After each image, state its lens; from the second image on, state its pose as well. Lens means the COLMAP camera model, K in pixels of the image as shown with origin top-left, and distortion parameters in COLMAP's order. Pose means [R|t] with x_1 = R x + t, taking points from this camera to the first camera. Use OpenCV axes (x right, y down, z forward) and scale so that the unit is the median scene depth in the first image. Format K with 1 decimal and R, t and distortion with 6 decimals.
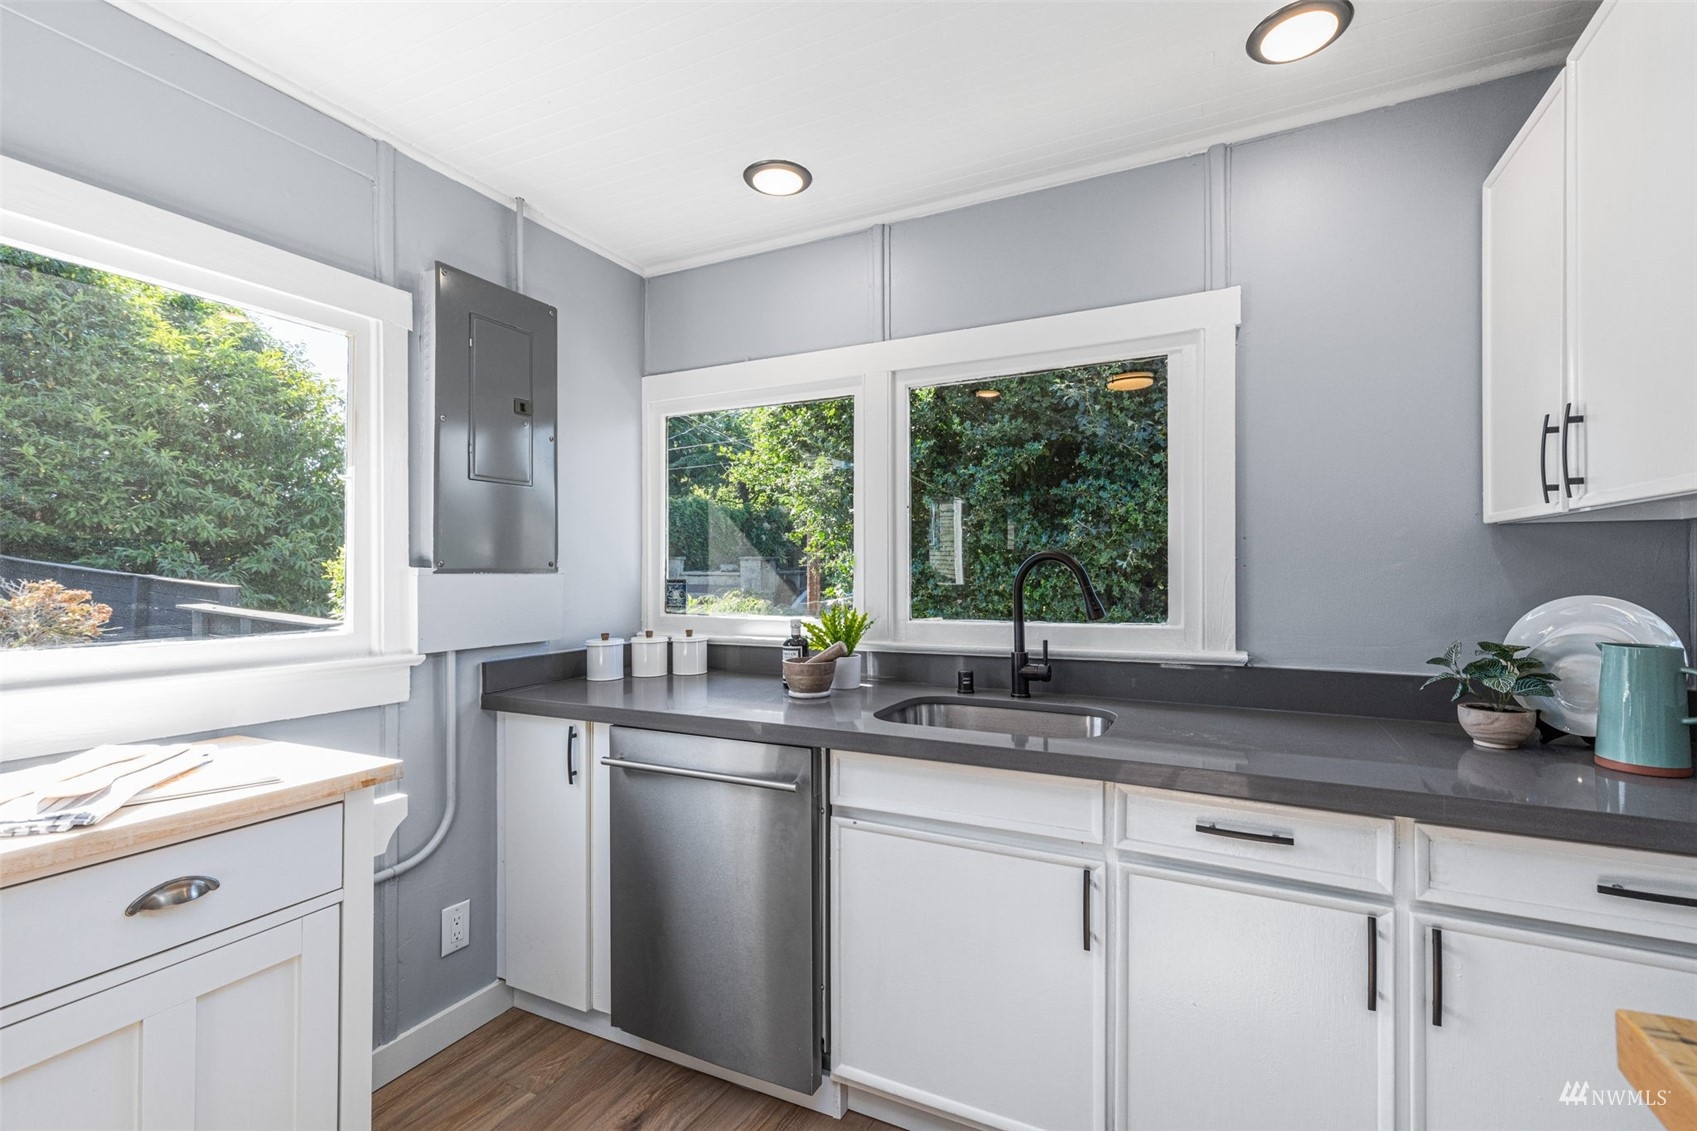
lens RADIAL K [[747.8, 0, 850.1], [0, 747.8, 561.6], [0, 0, 1]] dist [-0.000436, -0.000884]
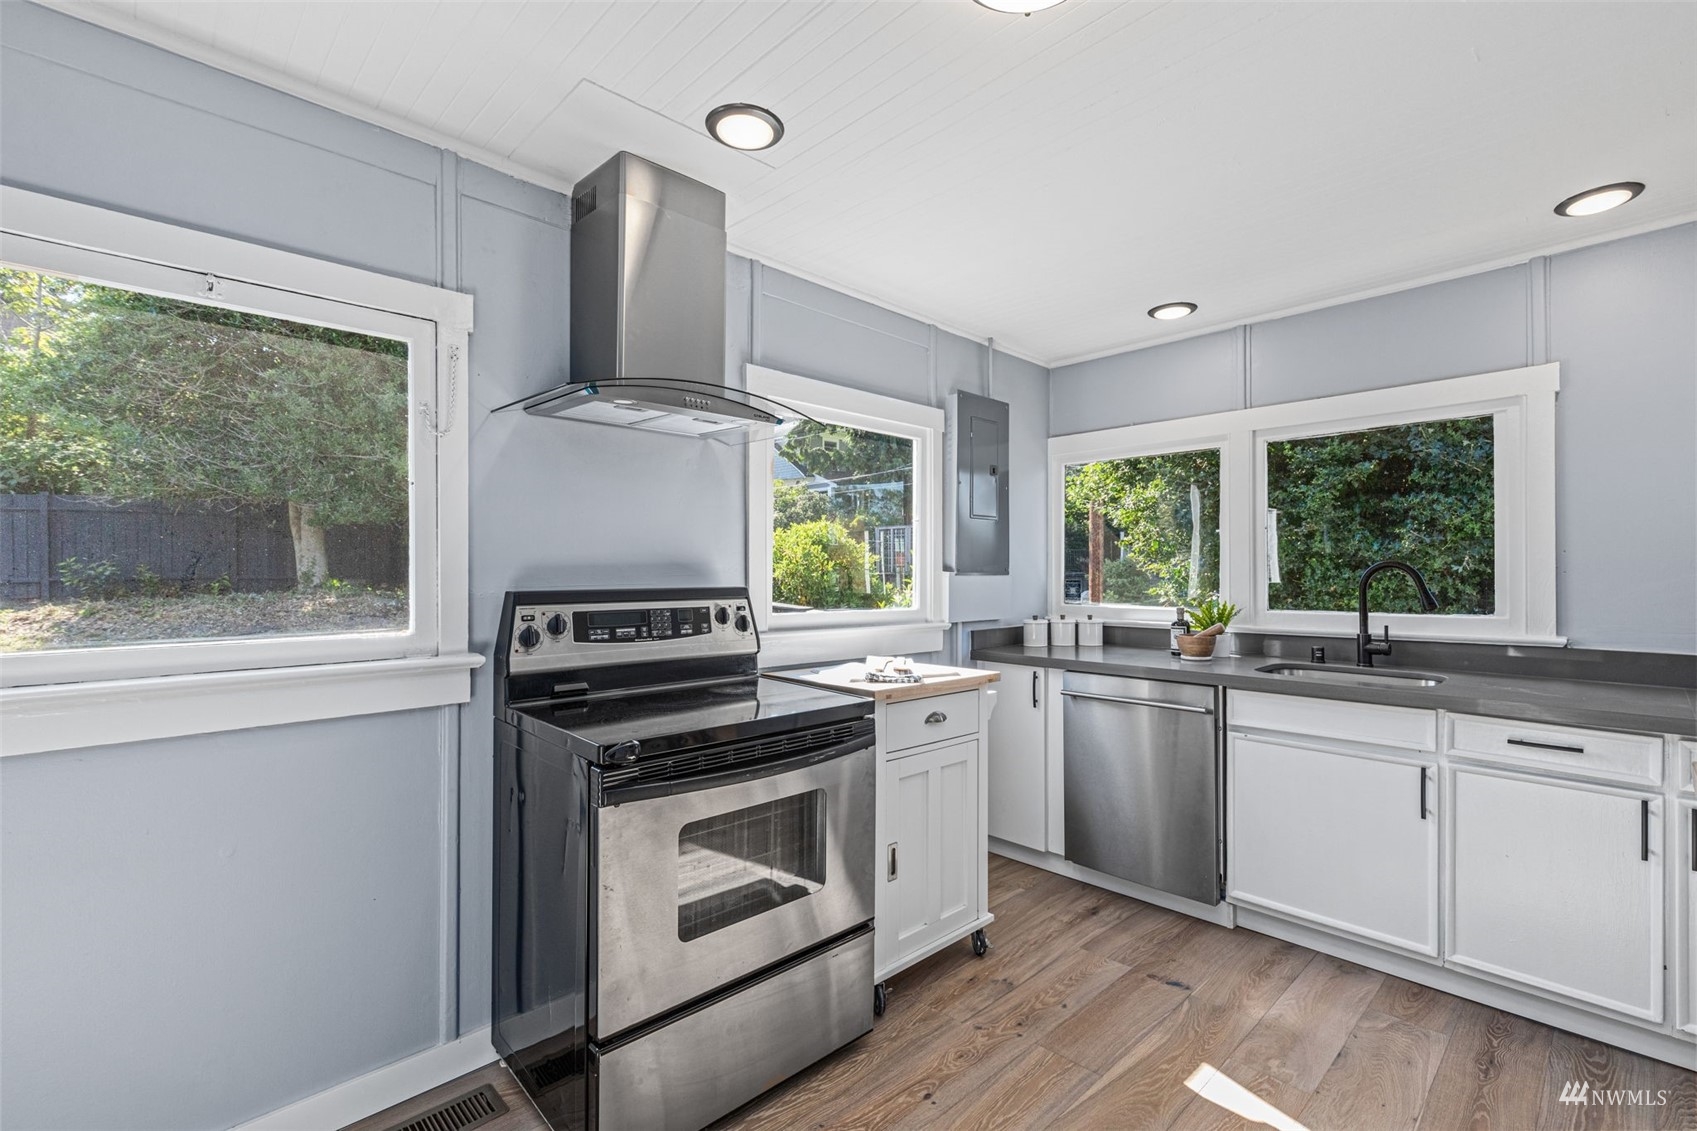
lens RADIAL K [[747.8, 0, 850.1], [0, 747.8, 561.6], [0, 0, 1]] dist [-0.000436, -0.000884]
pose [[0.942109, -0.002233, -0.335298, -0.193080], [0.001700, 0.999997, -0.001883, -0.010789], [0.335301, 0.001204, 0.942110, -0.586533]]
